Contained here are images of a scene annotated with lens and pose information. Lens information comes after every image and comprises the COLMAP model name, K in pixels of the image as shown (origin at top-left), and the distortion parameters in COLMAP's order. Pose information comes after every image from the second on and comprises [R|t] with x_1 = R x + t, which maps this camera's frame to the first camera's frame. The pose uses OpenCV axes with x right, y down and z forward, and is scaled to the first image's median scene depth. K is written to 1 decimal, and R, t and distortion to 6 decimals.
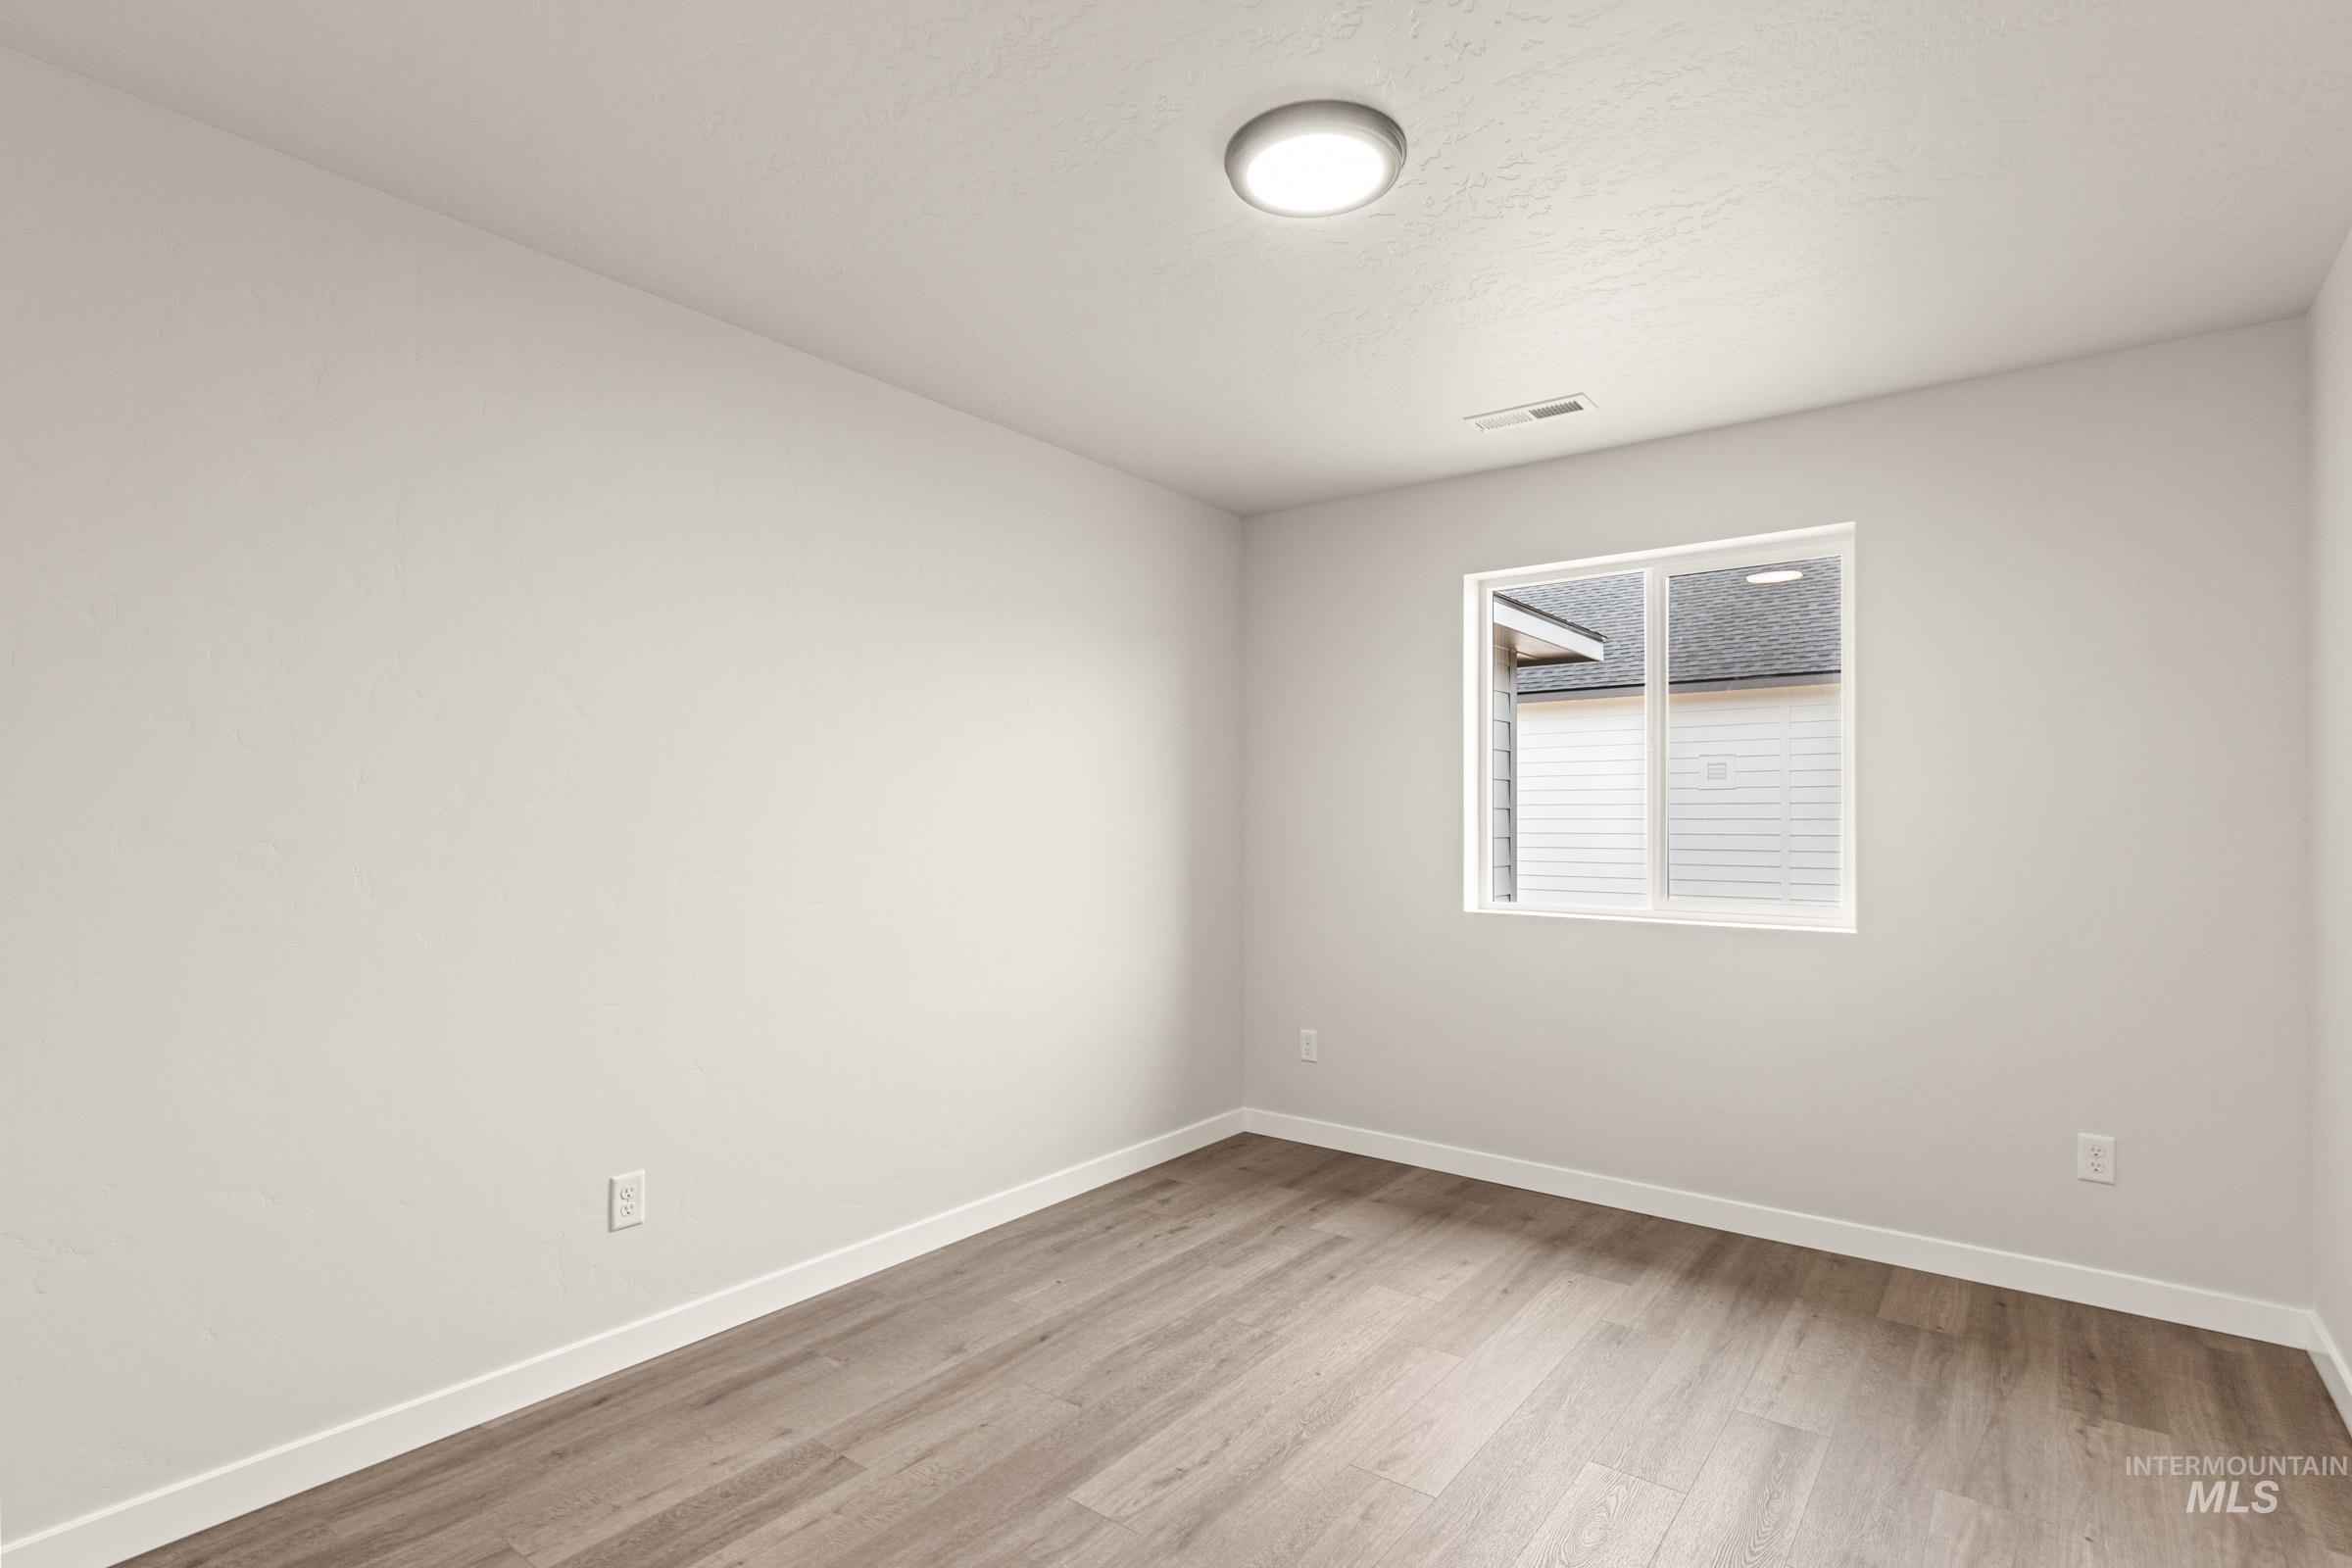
lens RADIAL K [[1151.5, 0, 1176.0], [0, 1151.5, 784.0], [0, 0, 1]] dist [-0.001523, -0.000129]
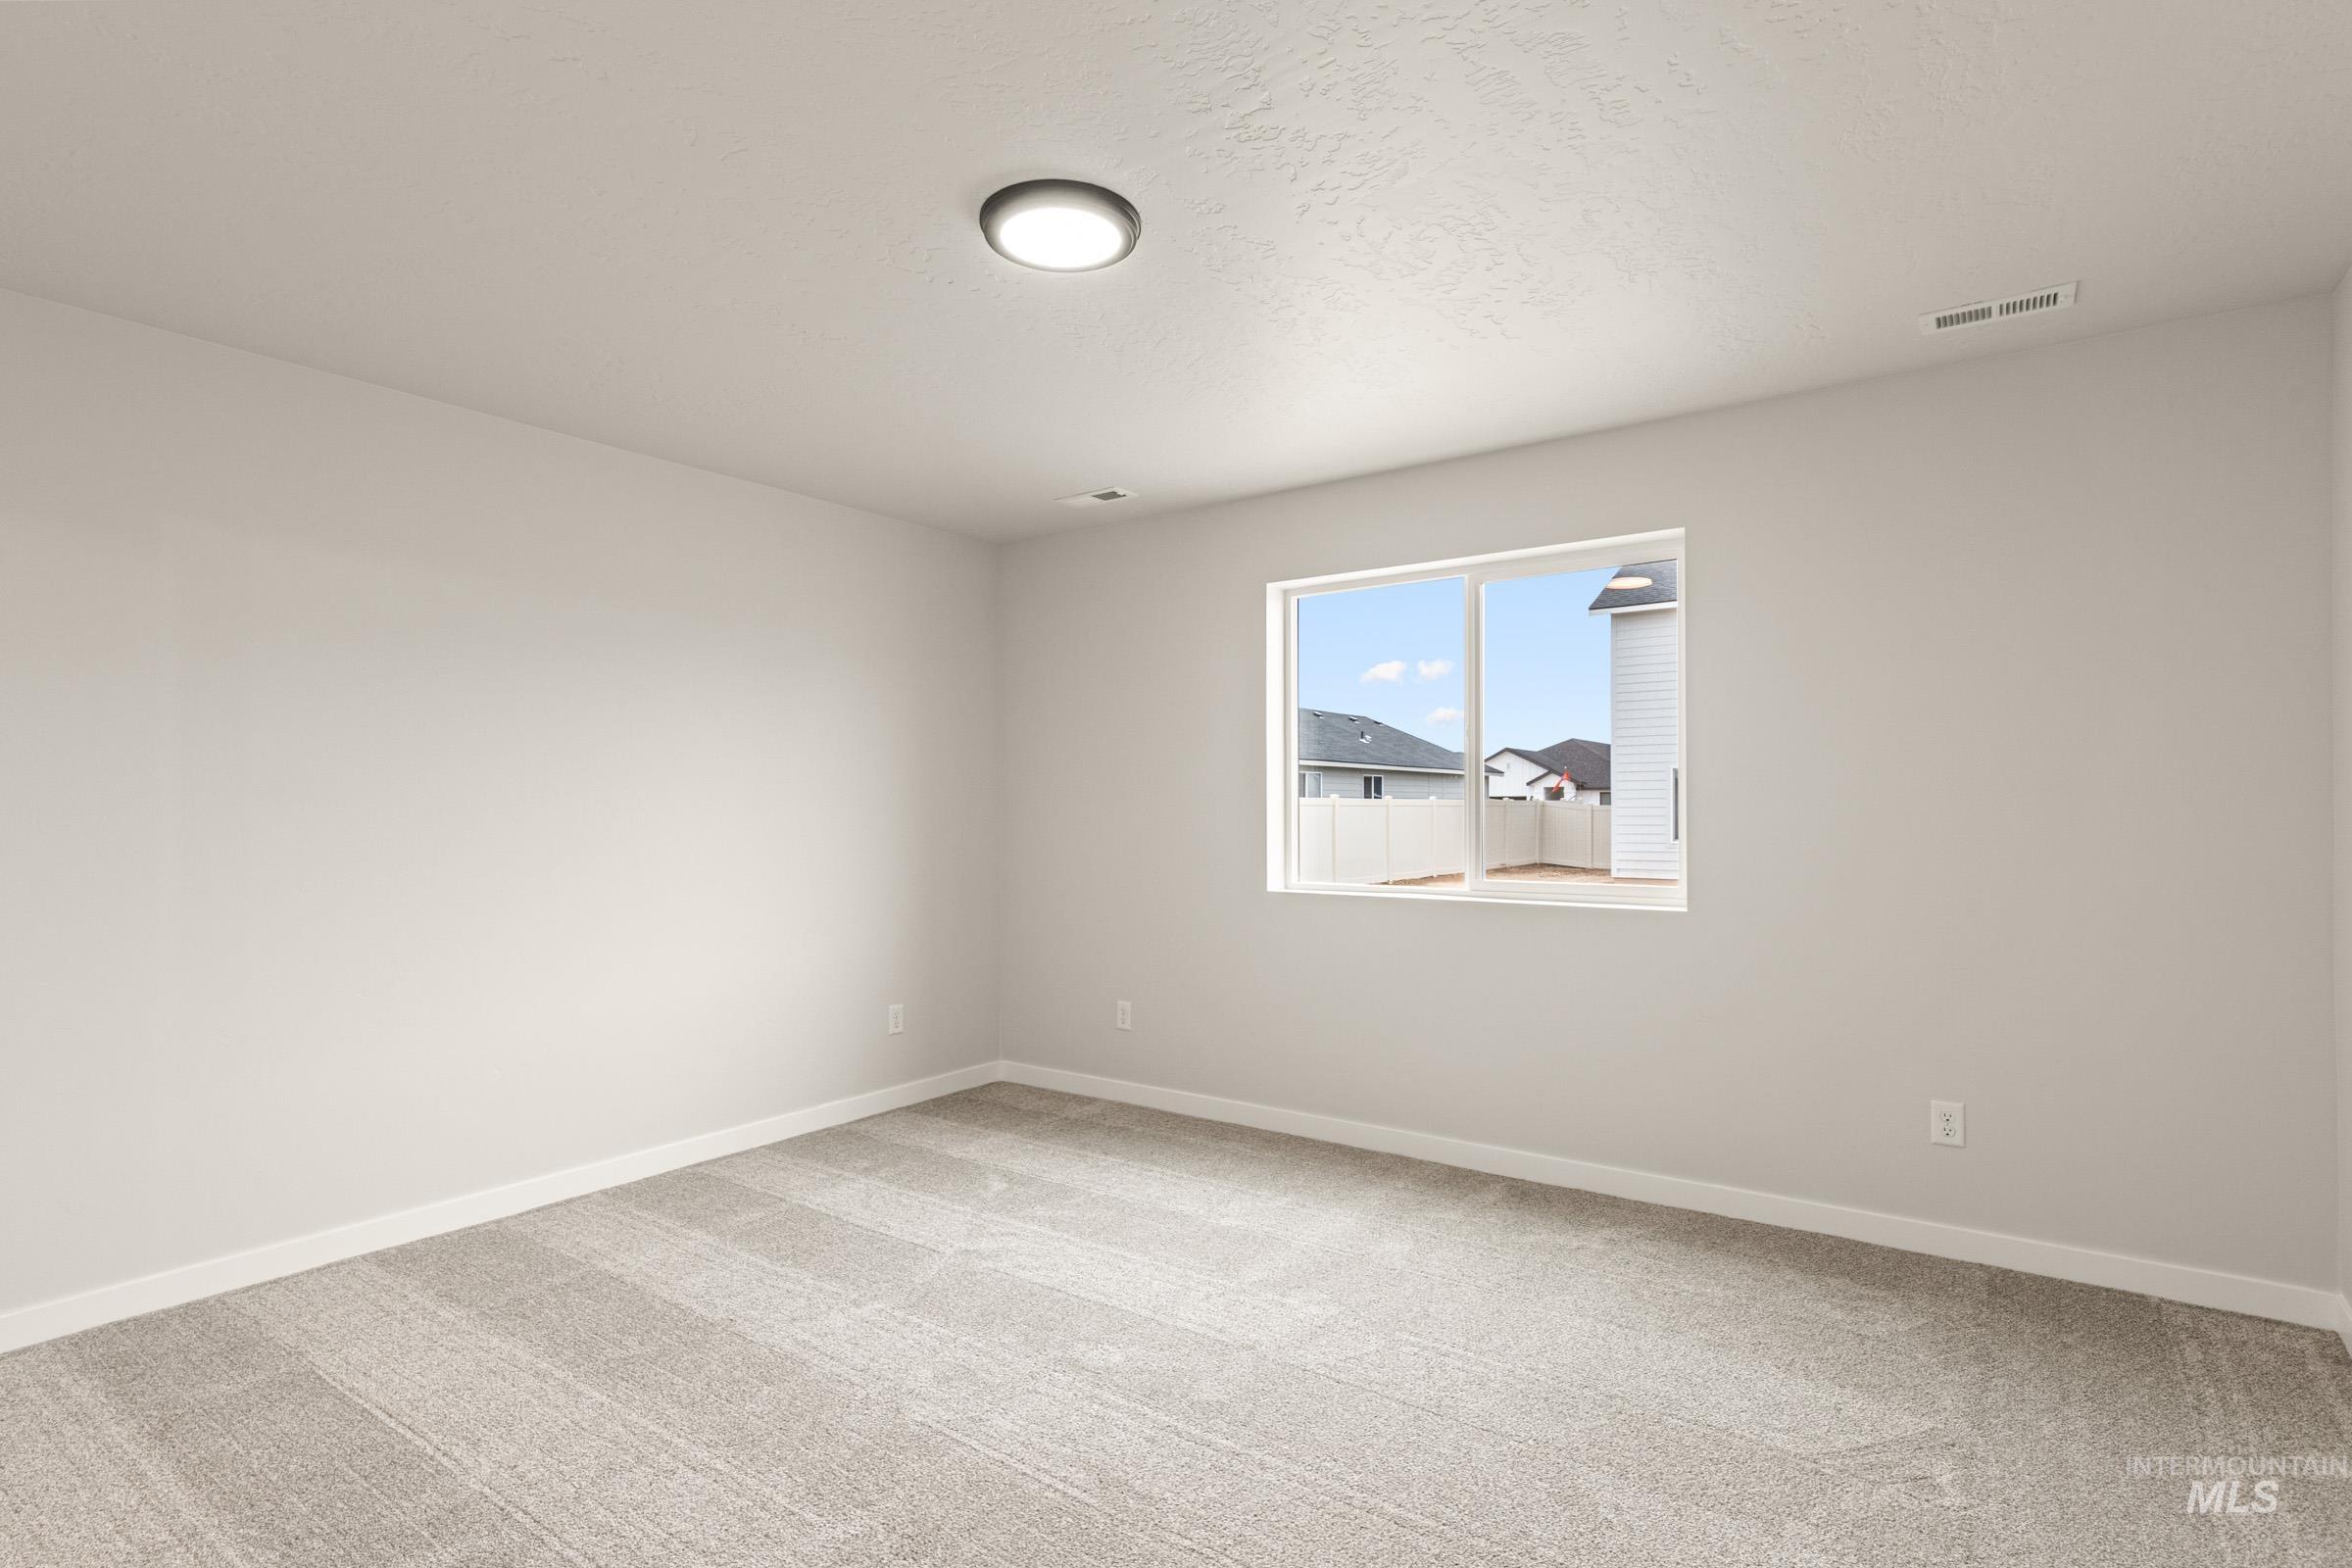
lens RADIAL K [[1156.7, 0, 1176.0], [0, 1156.7, 784.0], [0, 0, 1]] dist [0.001297, 0.000121]
pose [[0.998518, -0.004735, 0.054219, 0.104302], [0.004299, 0.999957, 0.008162, -0.000864], [-0.054255, -0.007917, 0.998496, -0.090593]]
